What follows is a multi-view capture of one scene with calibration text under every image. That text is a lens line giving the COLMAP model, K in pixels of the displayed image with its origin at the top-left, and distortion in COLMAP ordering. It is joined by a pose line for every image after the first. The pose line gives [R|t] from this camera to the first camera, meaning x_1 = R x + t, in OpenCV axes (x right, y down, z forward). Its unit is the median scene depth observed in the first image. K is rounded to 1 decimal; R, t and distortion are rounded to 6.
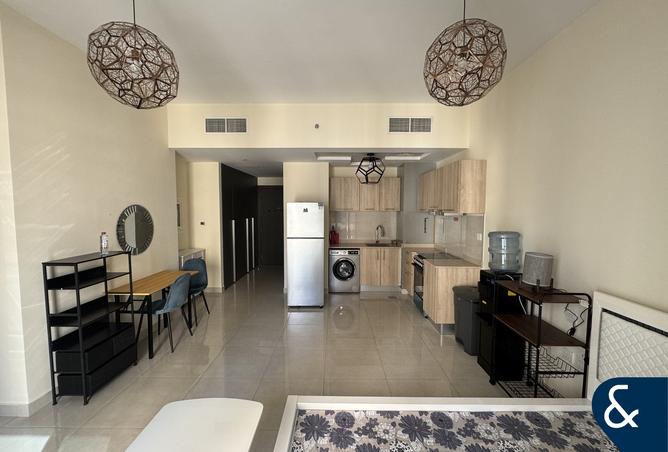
lens RADIAL K [[268.0, 0, 335.6], [0, 268.0, 226.1], [0, 0, 1]] dist [-0.010191, -0.000314]
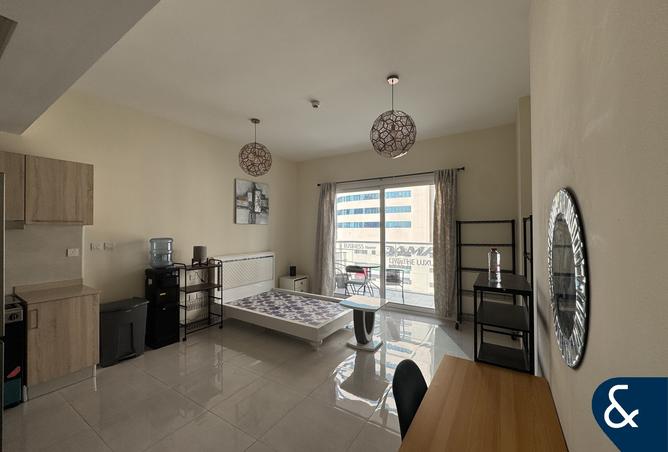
lens RADIAL K [[268.0, 0, 331.8], [0, 268.0, 226.0], [0, 0, 1]] dist [-0.010191, -0.000314]
pose [[-0.846310, 0.008124, 0.532629, -0.433614], [0.035499, 0.998521, 0.041176, -0.035027], [-0.531507, 0.053755, -0.845346, 0.863025]]
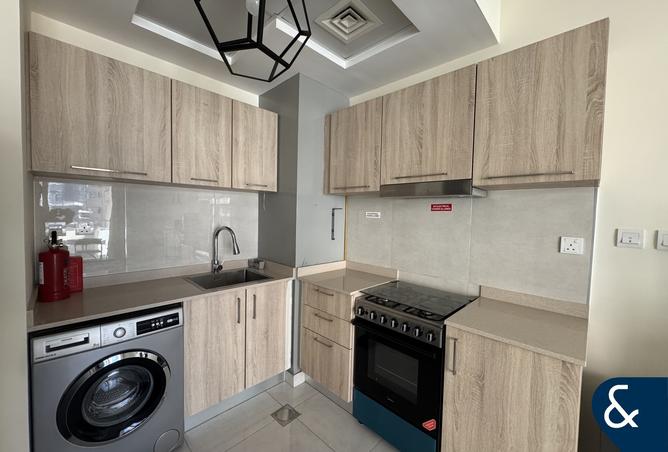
lens RADIAL K [[268.0, 0, 334.3], [0, 268.0, 226.9], [0, 0, 1]] dist [-0.010191, -0.000314]
pose [[0.687725, -0.016347, 0.725787, -0.008979], [0.022518, 0.999746, 0.001181, 0.001938], [-0.725622, 0.015531, 0.687918, 0.663875]]
